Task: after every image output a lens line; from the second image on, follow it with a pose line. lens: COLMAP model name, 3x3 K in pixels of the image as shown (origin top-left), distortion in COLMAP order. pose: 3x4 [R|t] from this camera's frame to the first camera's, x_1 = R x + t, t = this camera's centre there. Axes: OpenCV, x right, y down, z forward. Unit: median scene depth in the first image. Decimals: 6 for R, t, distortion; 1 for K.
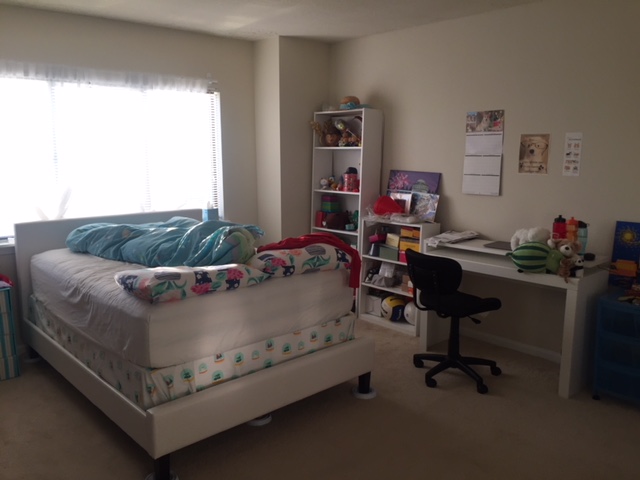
lens RADIAL K [[546.5, 0, 320.0], [0, 546.5, 235.8], [0, 0, 1]] dist [0.072872, -0.104668]
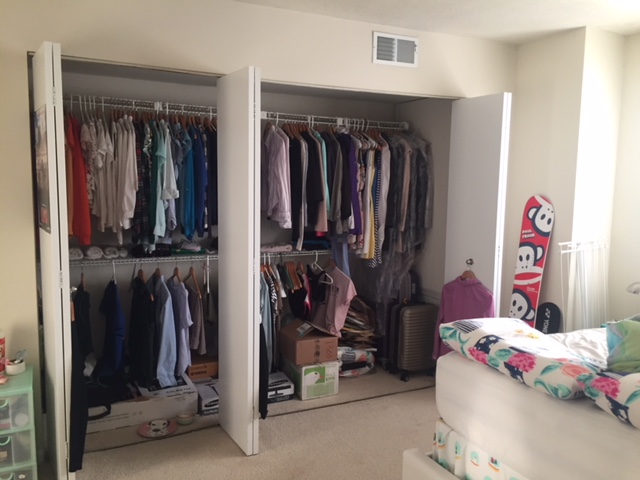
lens RADIAL K [[546.5, 0, 320.0], [0, 546.5, 235.8], [0, 0, 1]] dist [0.072872, -0.104668]
pose [[-0.285090, 0.094596, -0.953821, 1.090406], [-0.162006, 0.976045, 0.145222, -0.278033], [0.944710, 0.195926, -0.262936, 1.808983]]
